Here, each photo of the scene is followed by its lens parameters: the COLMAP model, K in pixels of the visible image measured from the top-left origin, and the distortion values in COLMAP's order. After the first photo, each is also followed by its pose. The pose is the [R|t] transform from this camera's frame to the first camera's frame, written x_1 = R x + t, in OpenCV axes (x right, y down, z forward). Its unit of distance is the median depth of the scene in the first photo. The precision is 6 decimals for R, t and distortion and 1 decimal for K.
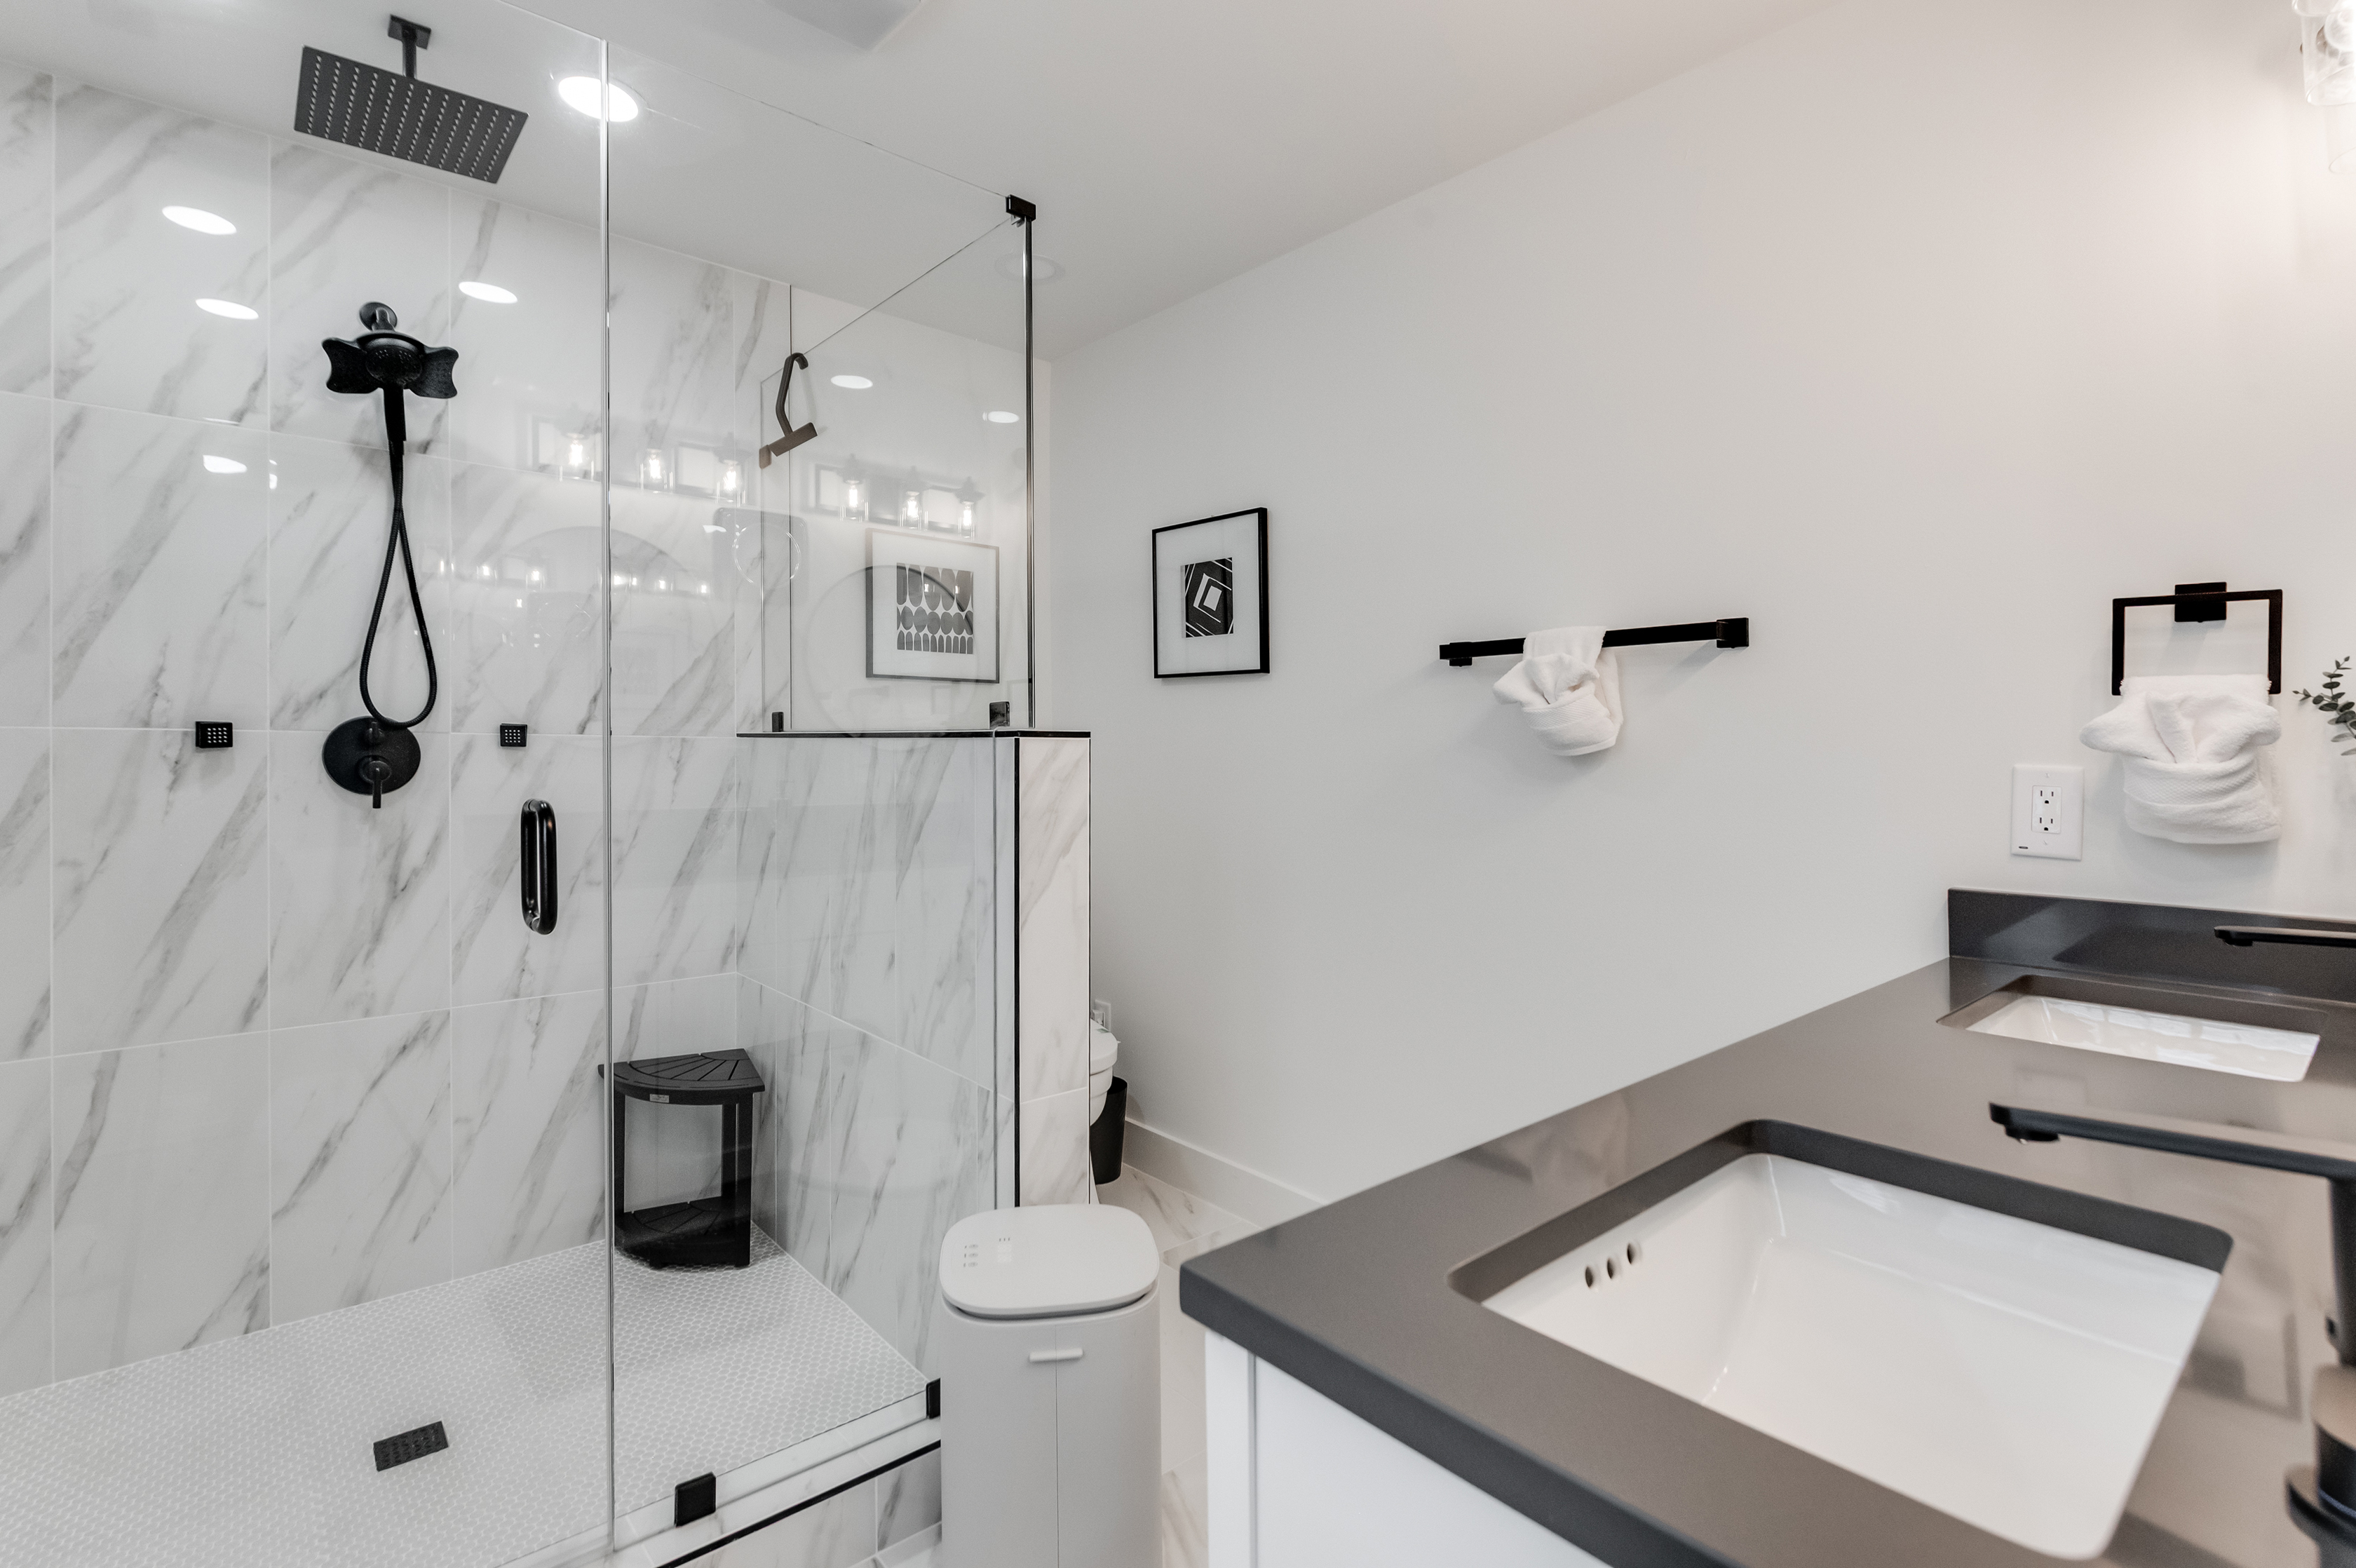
lens RADIAL K [[1064.5, 0, 1182.8], [0, 1064.5, 760.0], [0, 0, 1]] dist [-0.003149, -0.001006]
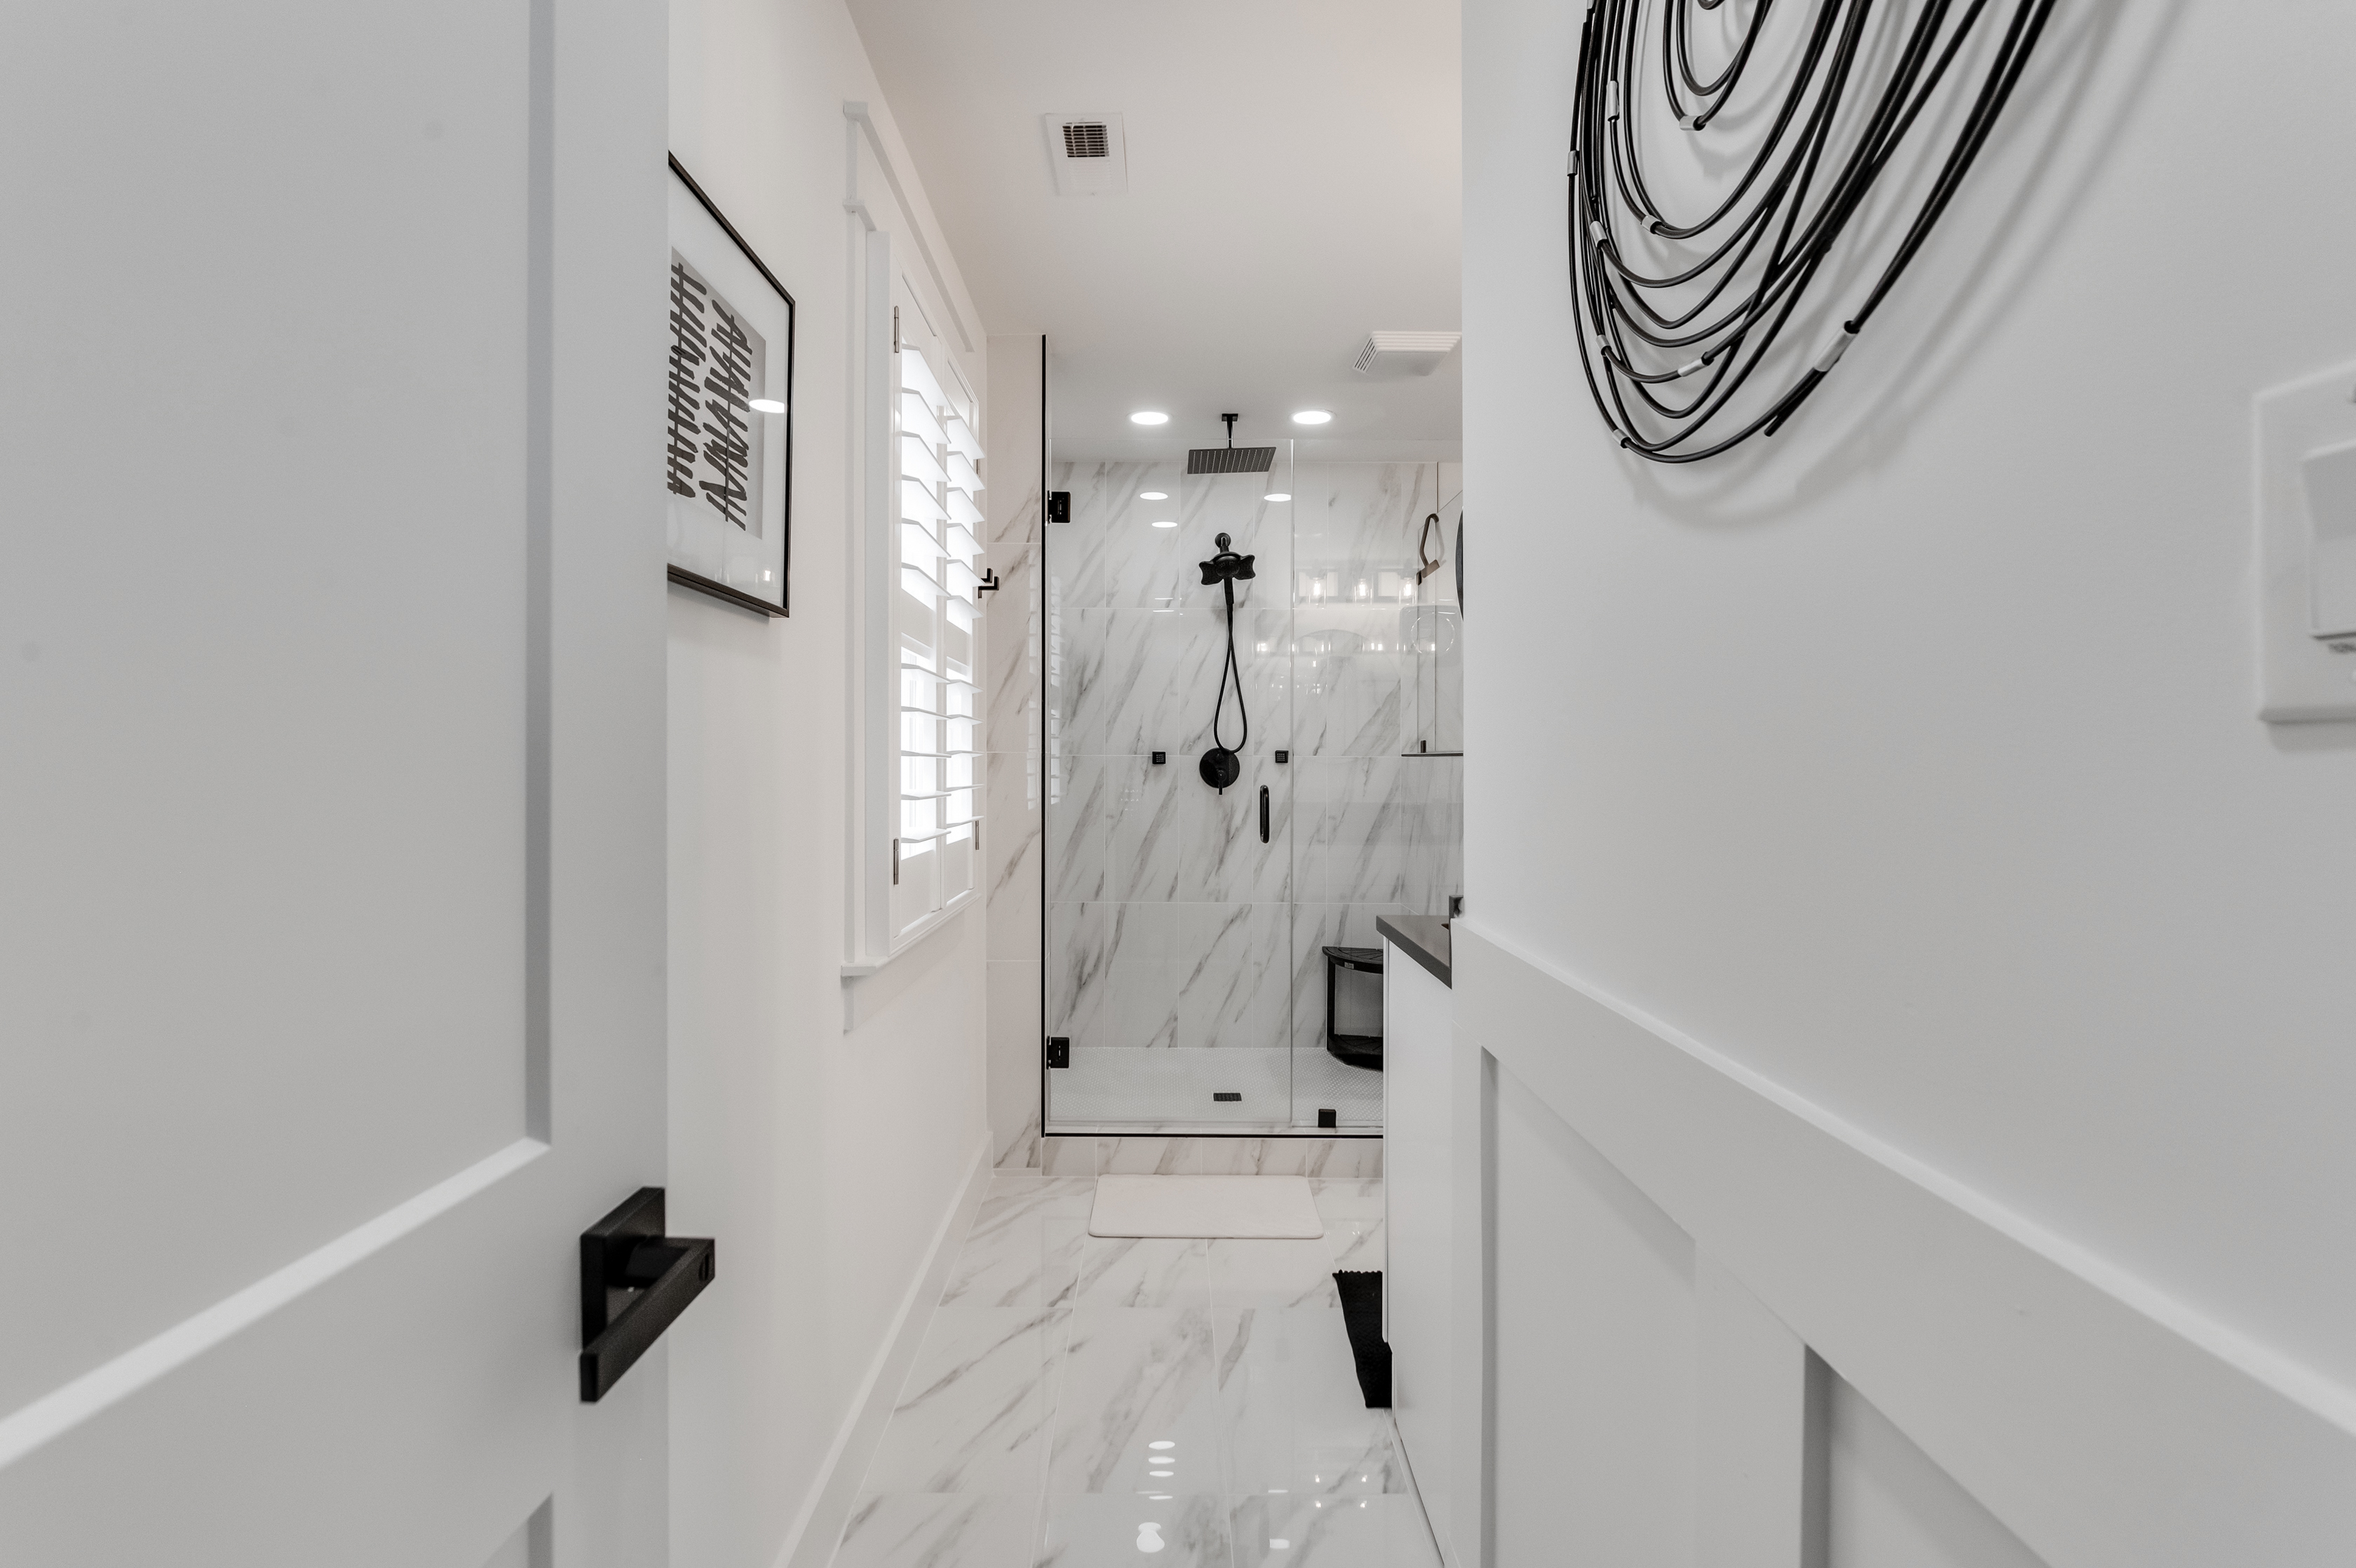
lens RADIAL K [[1064.5, 0, 1182.8], [0, 1064.5, 760.0], [0, 0, 1]] dist [-0.003149, -0.001006]
pose [[0.746959, -0.000856, -0.664870, 0.479997], [-0.002765, 0.999987, -0.004394, -0.009880], [0.664865, 0.005120, 0.746946, -0.497747]]
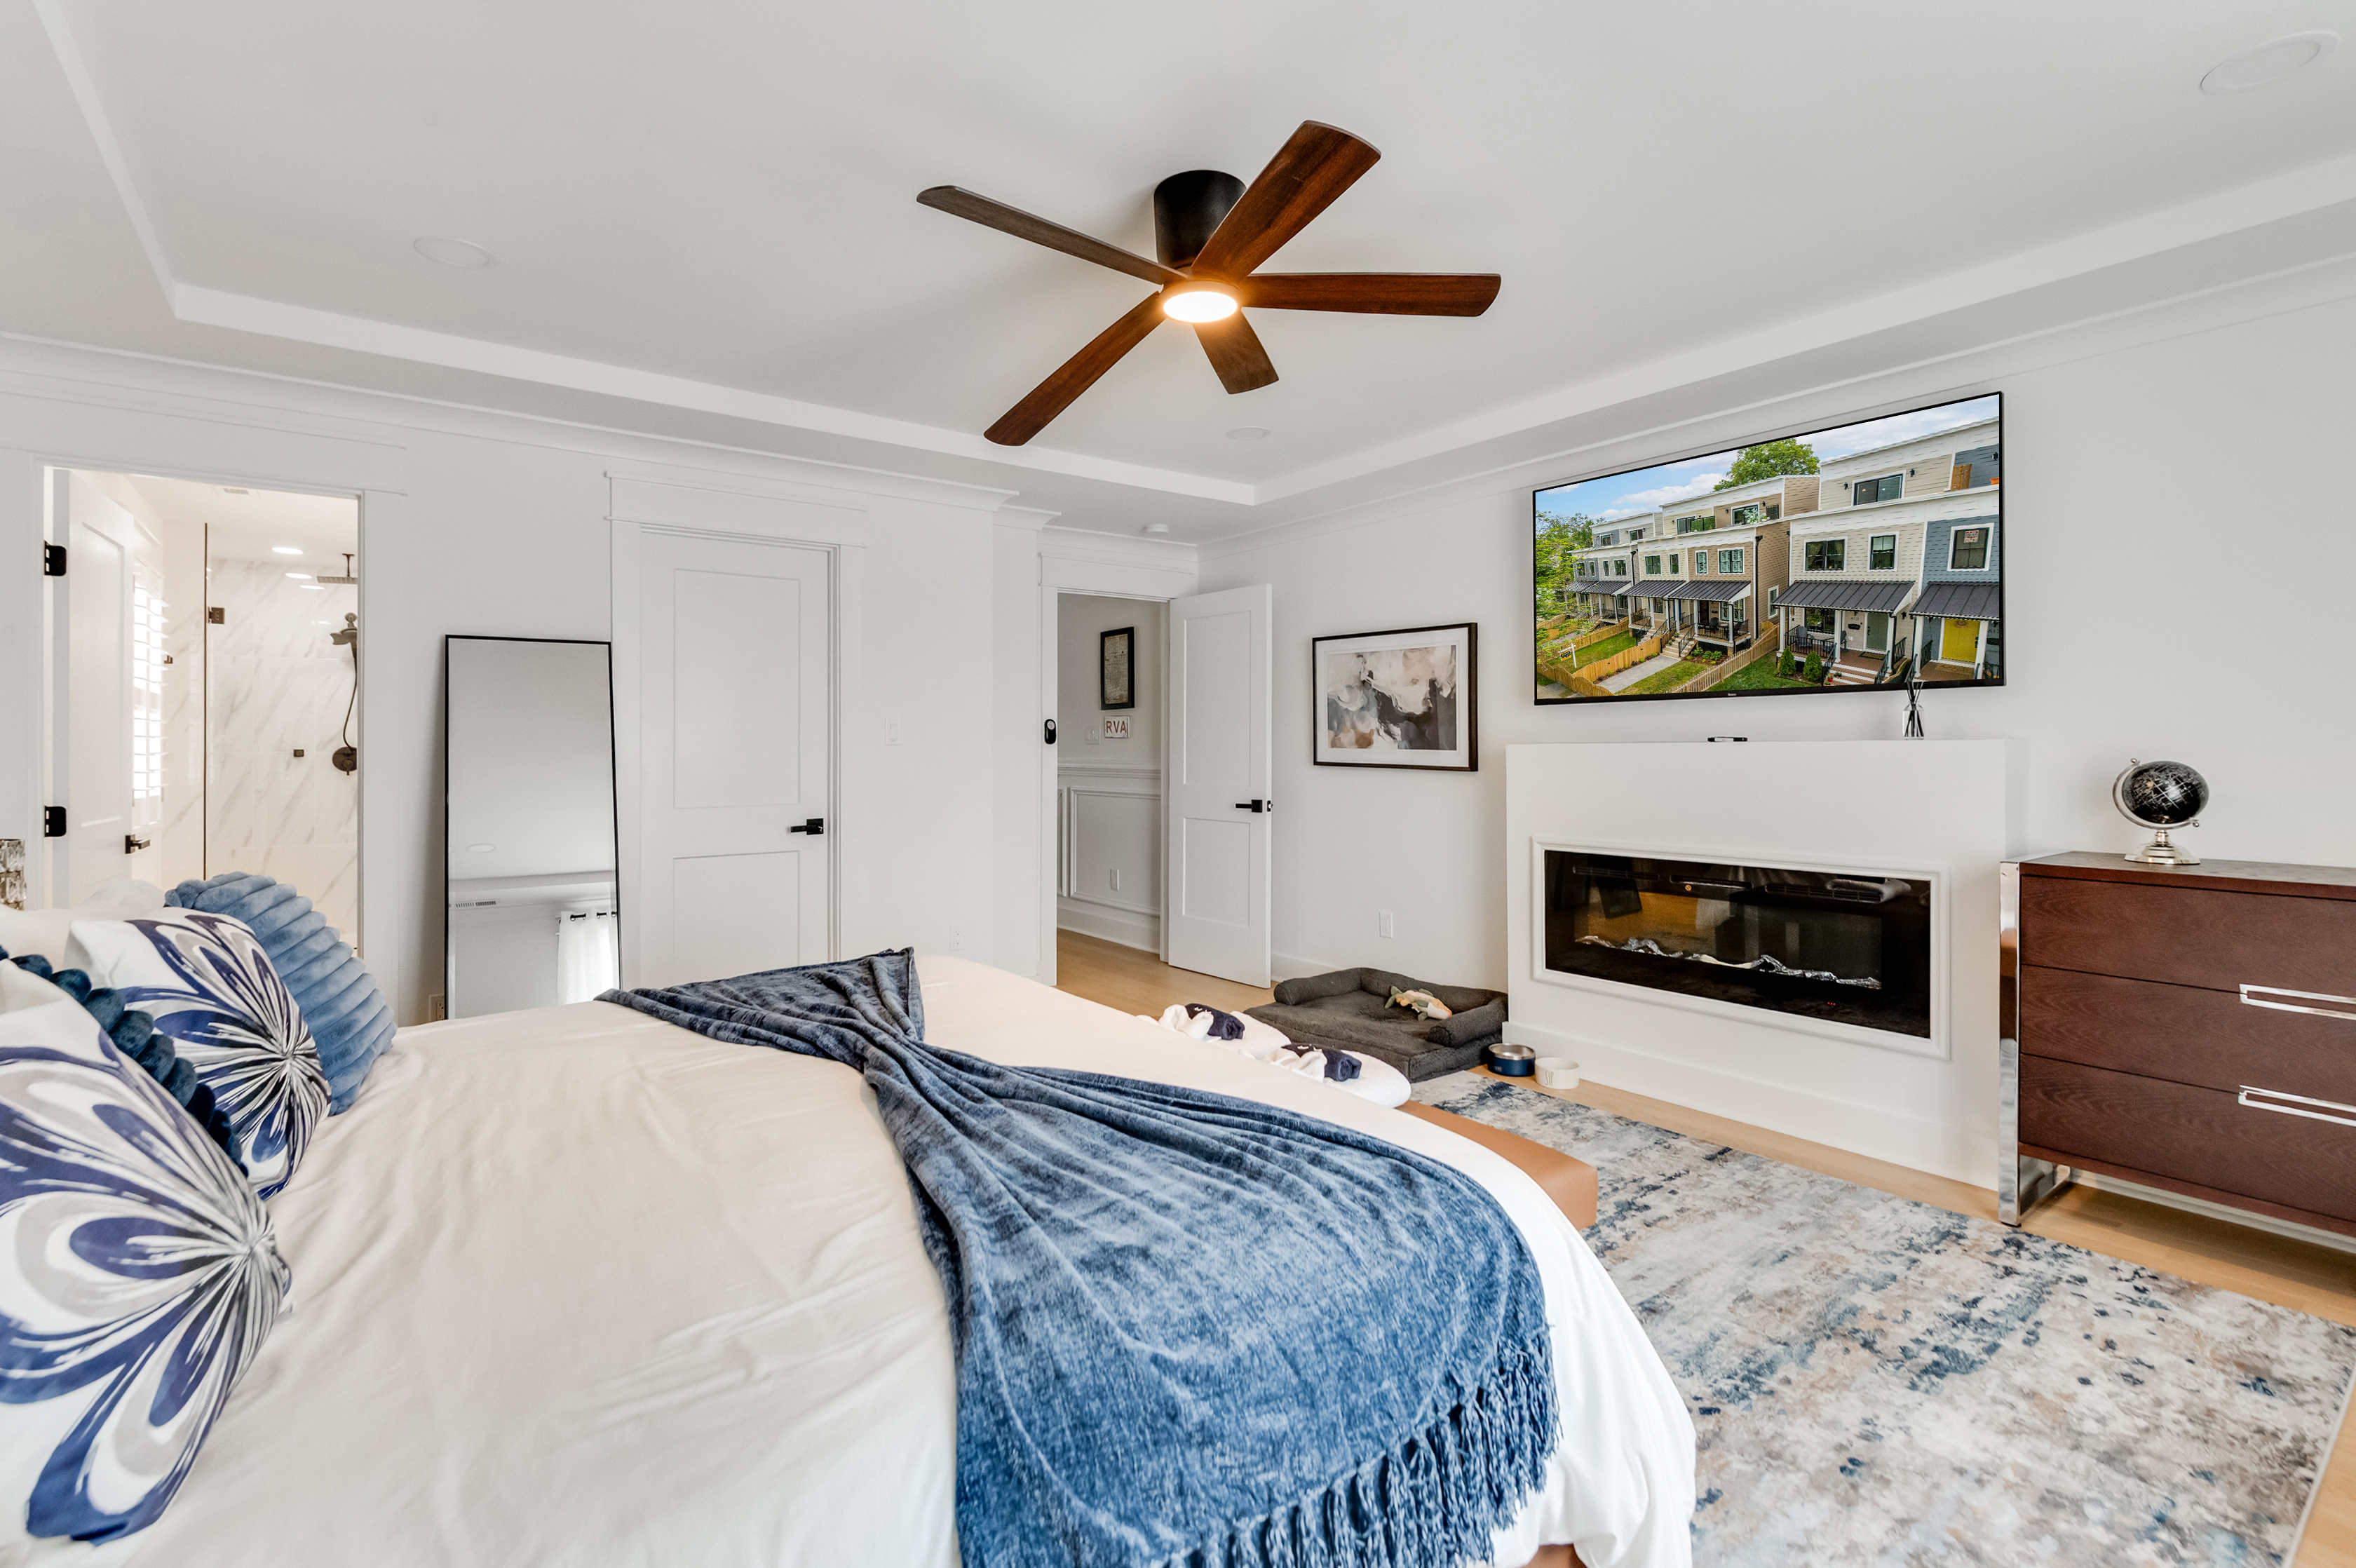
lens RADIAL K [[1012.9, 0, 1142.0], [0, 1012.9, 739.8], [0, 0, 1]] dist [0.009902, -0.001105]
pose [[0.995743, -0.007318, -0.091877, 1.858559], [0.006318, 0.999918, -0.011166, -0.012458], [0.091952, 0.010538, 0.995708, -1.789983]]
